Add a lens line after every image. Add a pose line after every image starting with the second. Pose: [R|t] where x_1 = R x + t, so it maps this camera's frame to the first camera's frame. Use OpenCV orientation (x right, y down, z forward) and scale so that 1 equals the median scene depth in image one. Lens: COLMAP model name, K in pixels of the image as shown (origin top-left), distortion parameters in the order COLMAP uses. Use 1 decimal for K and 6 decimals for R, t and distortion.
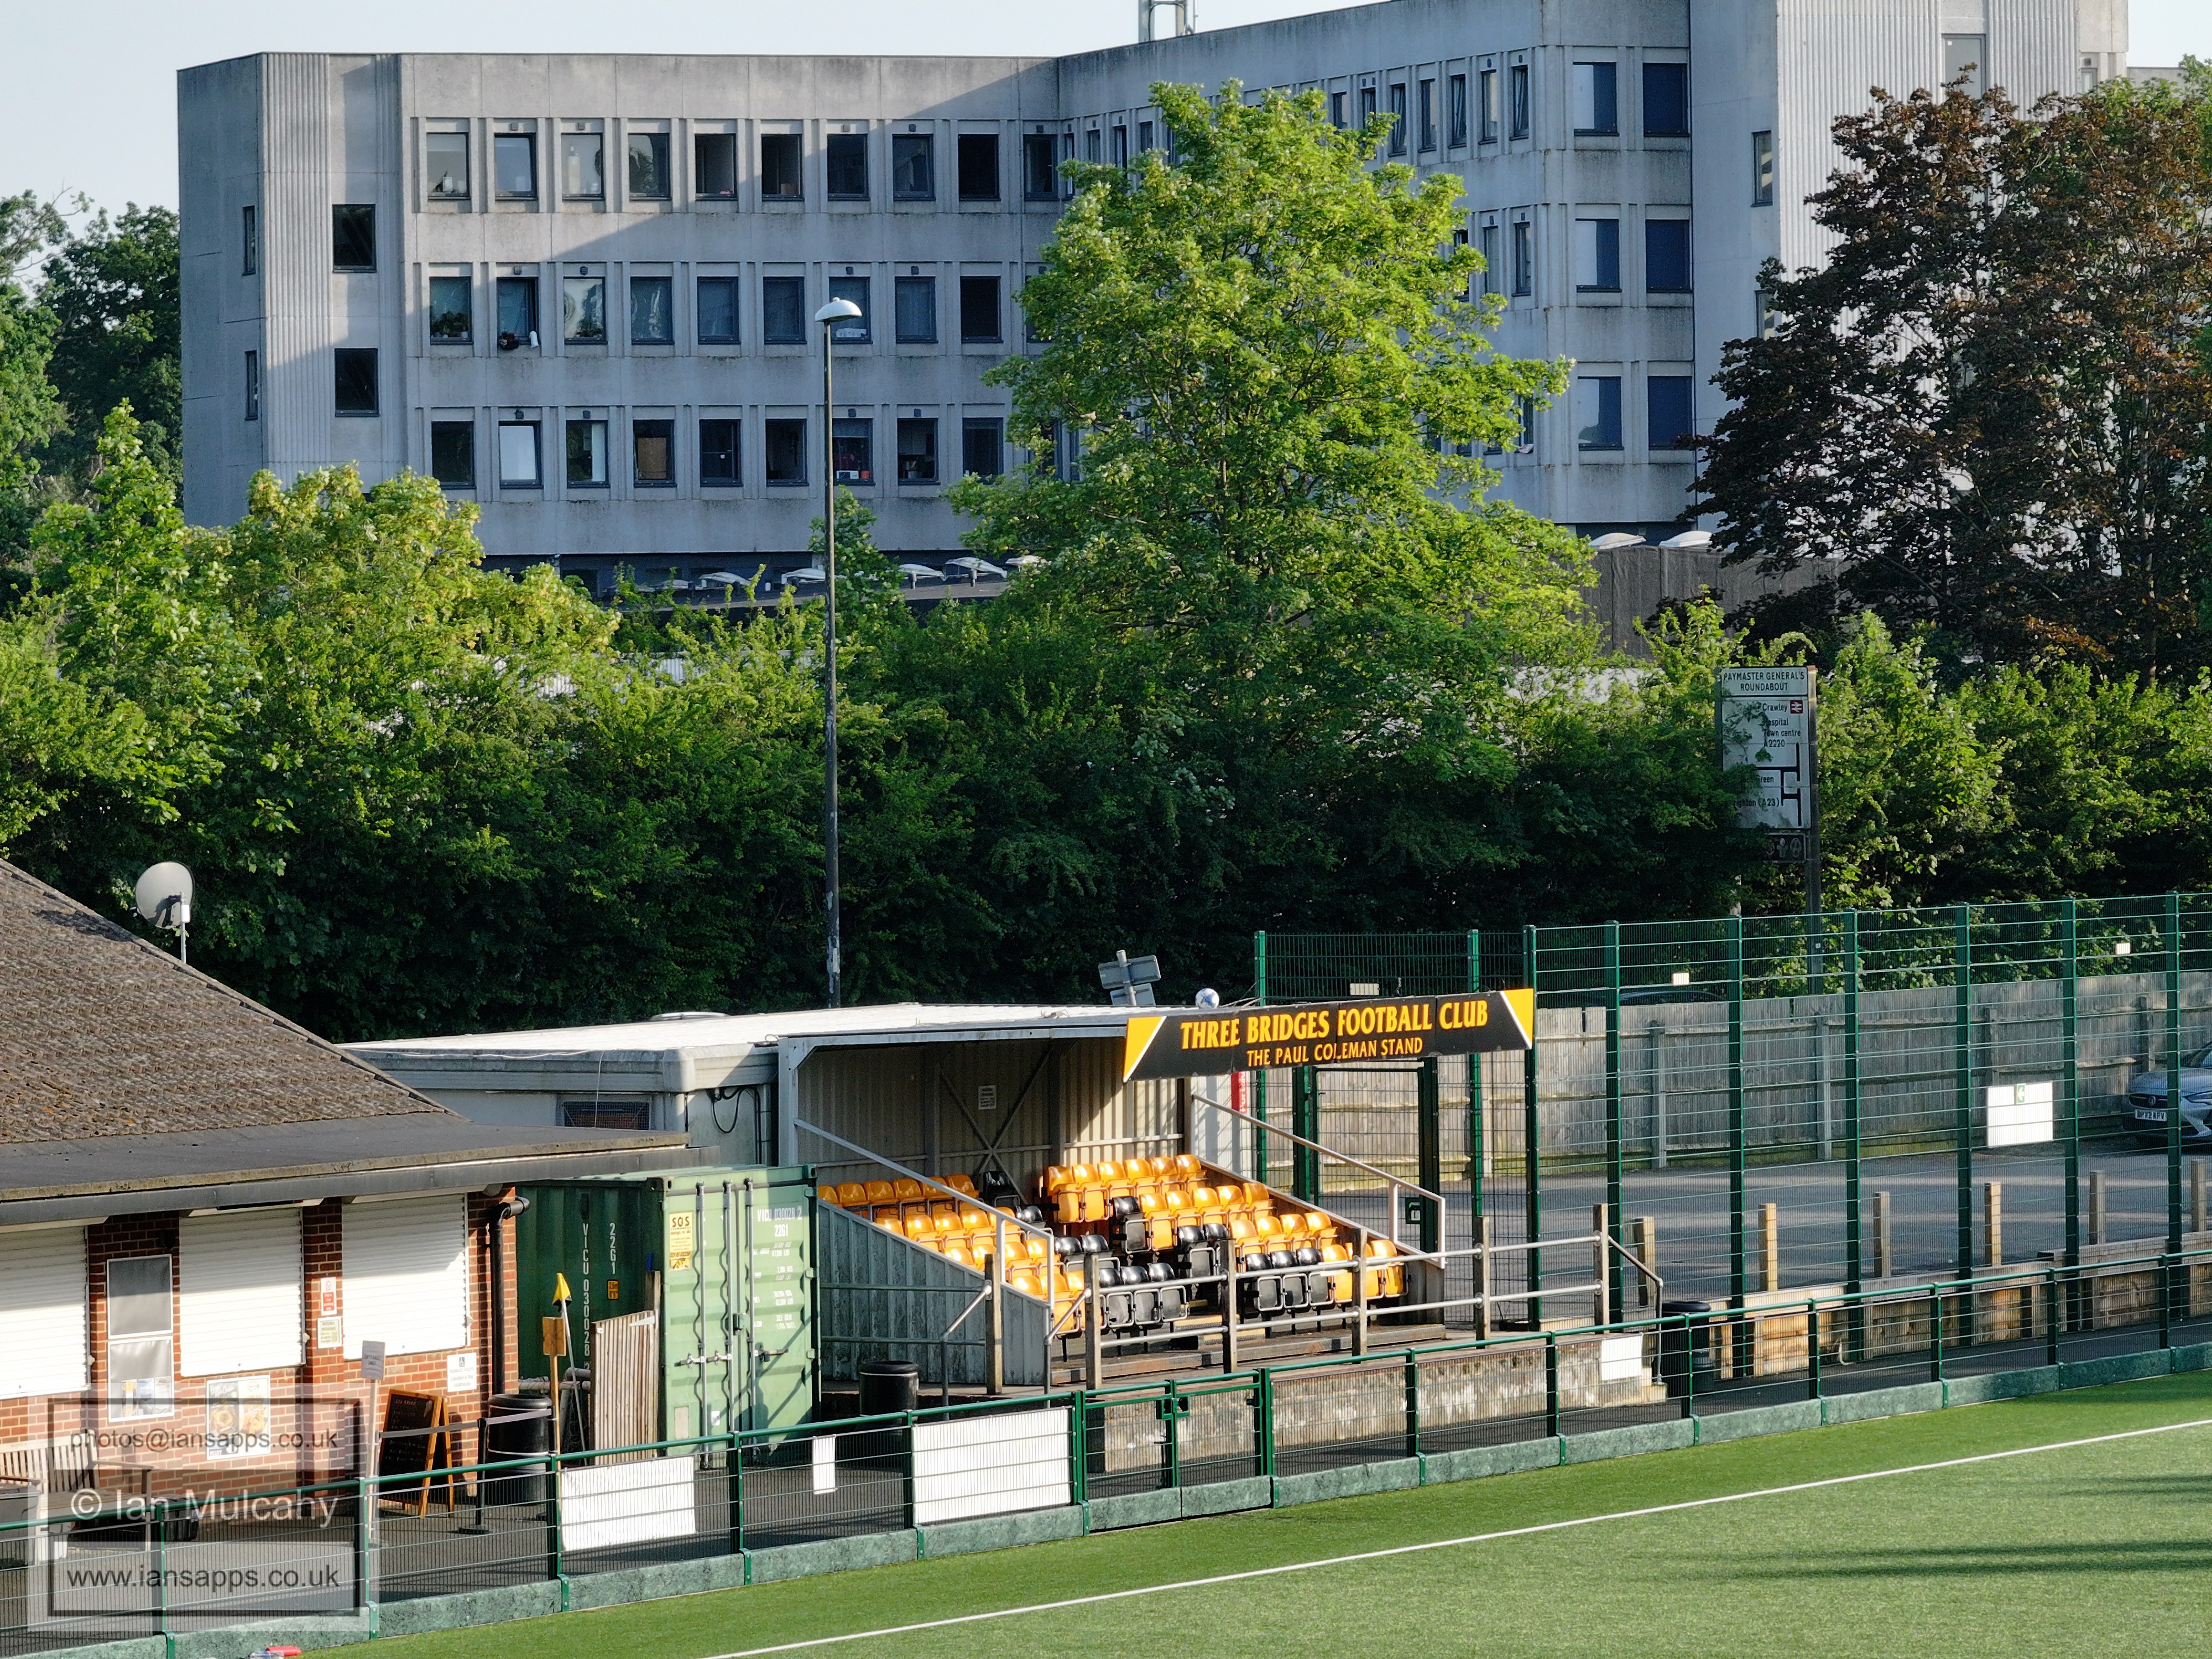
lens RADIAL K [[10730.2, 0, 1106.0], [0, 10730.2, 829.5], [0, 0, 1]] dist [-0.016762, -8.421028]
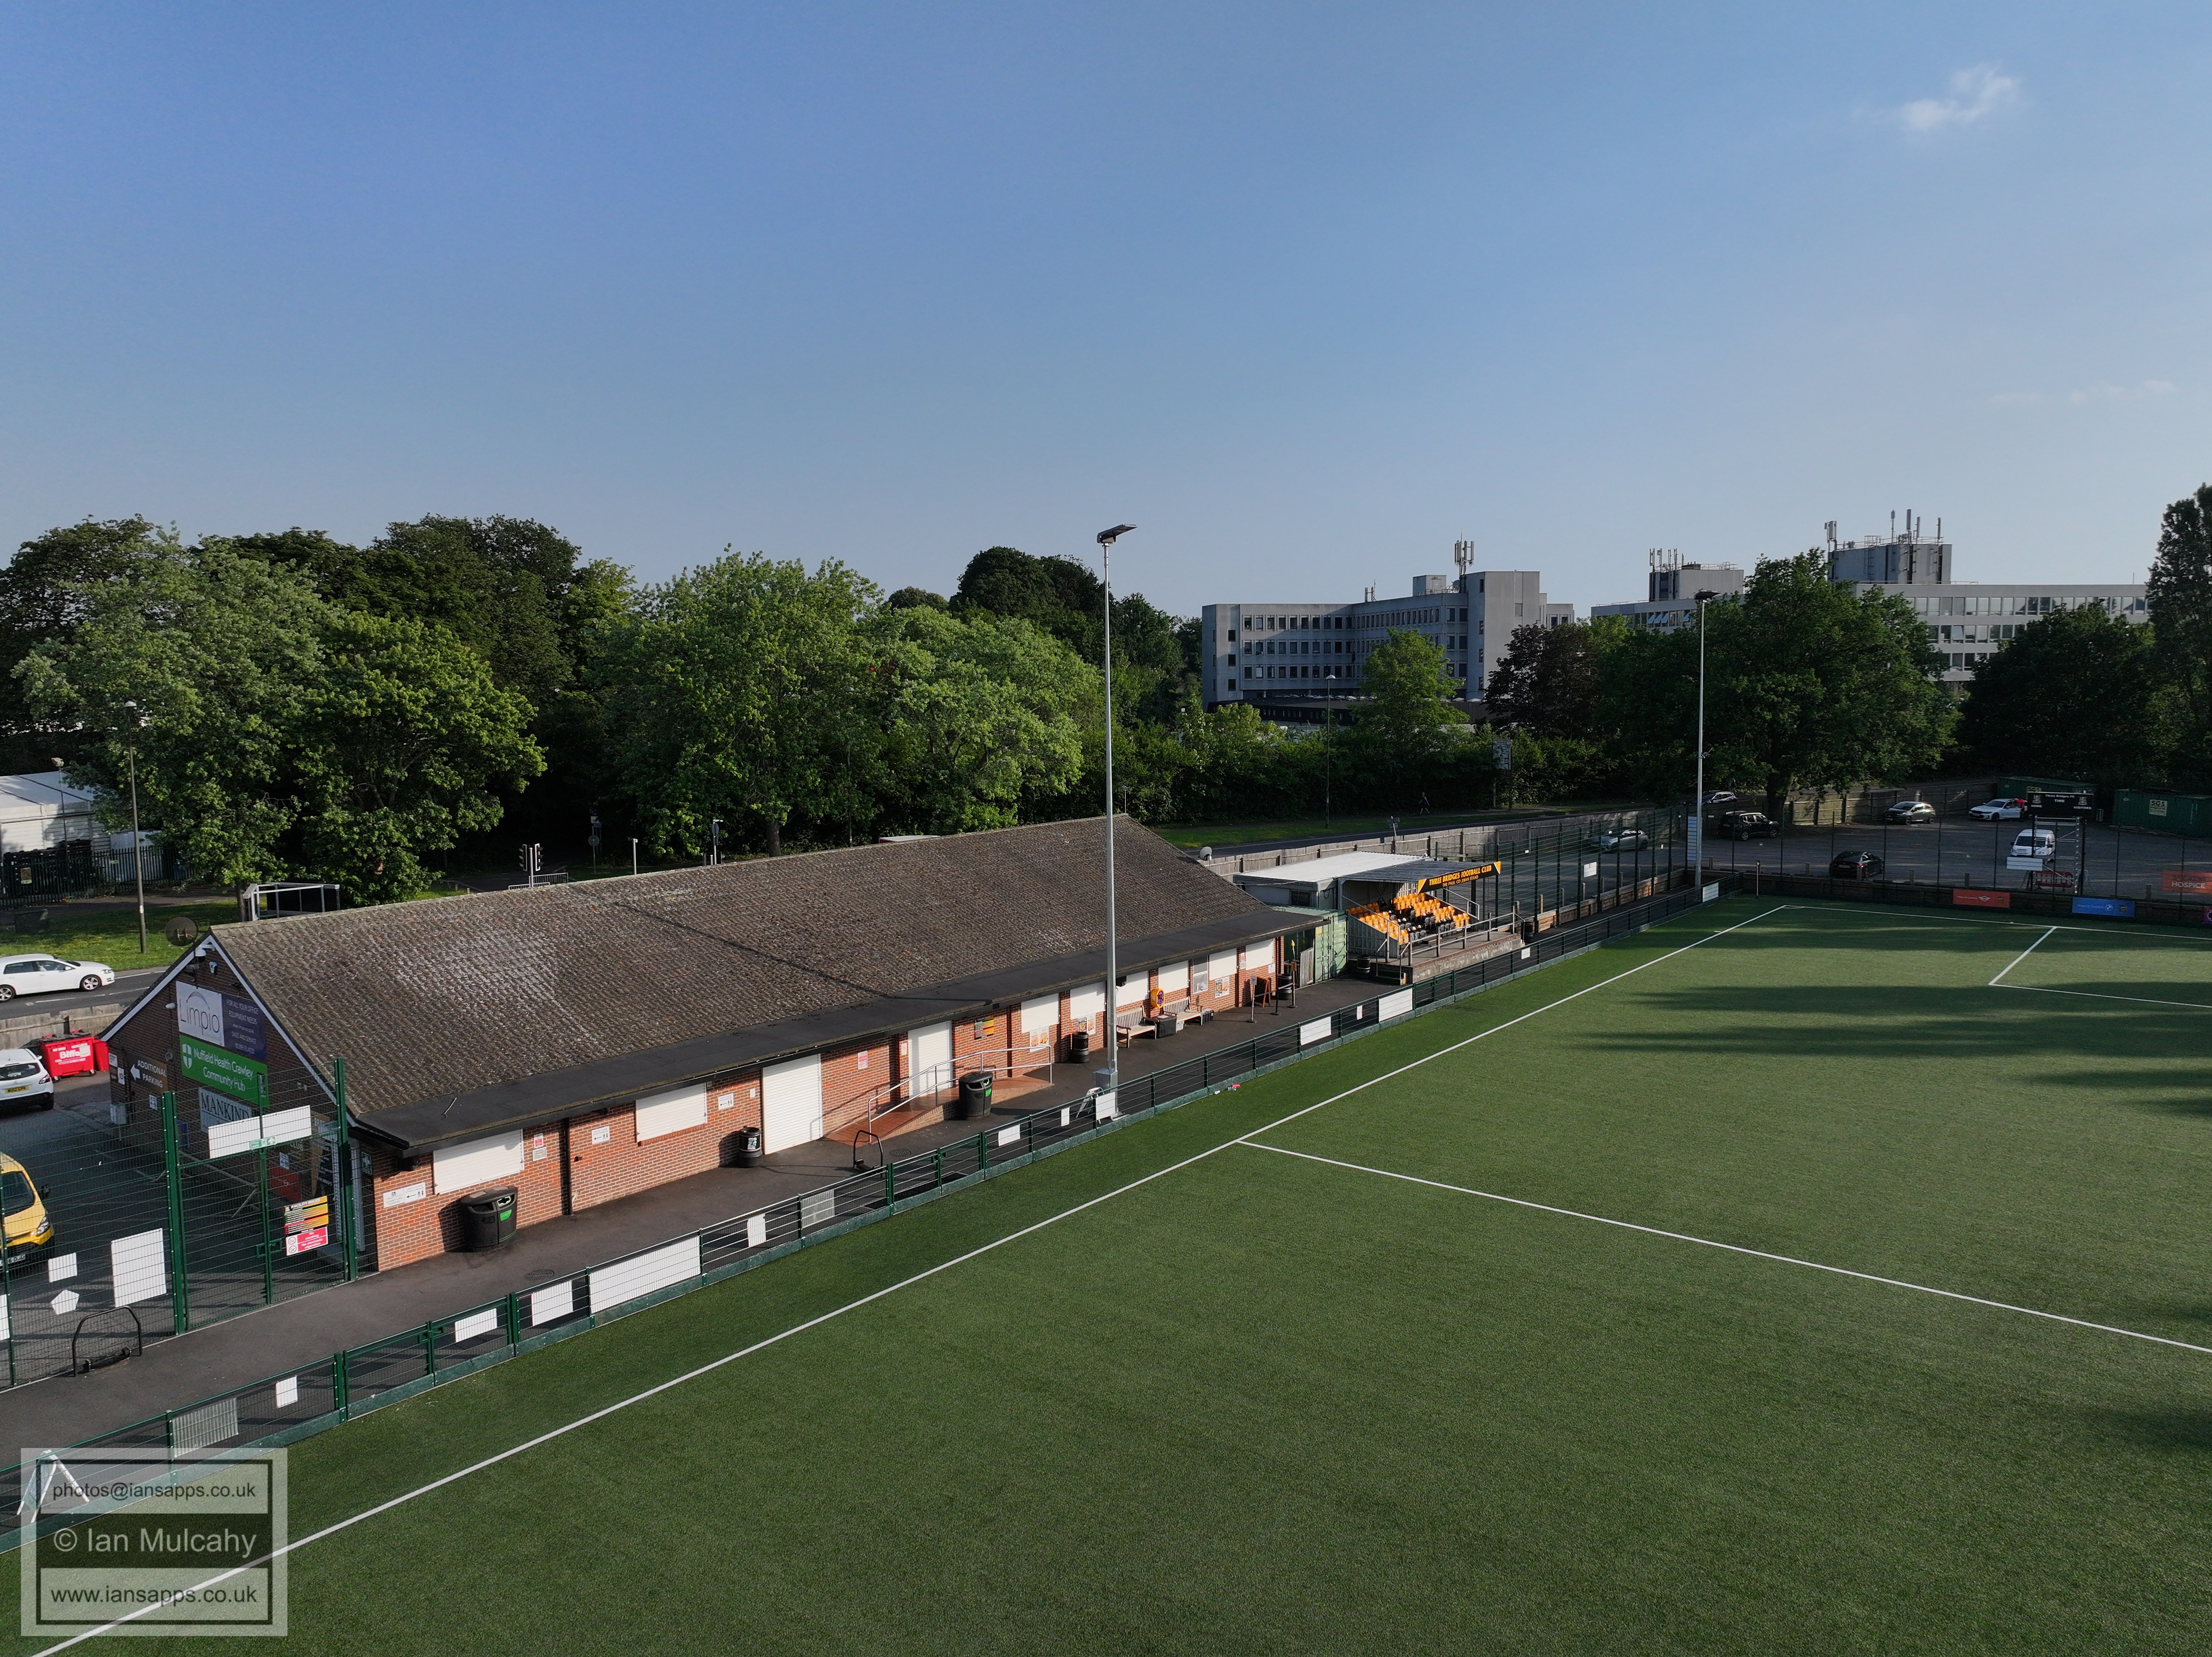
lens RADIAL K [[1554.5, 0, 1106.6], [0, 1554.5, 810.6], [0, 0, 1]] dist [0.002121, 0.004089]
pose [[0.989564, 0.017551, -0.143024, -0.023038], [-0.006477, 0.996969, 0.077528, -0.040762], [0.143951, -0.075793, 0.986678, 0.224141]]
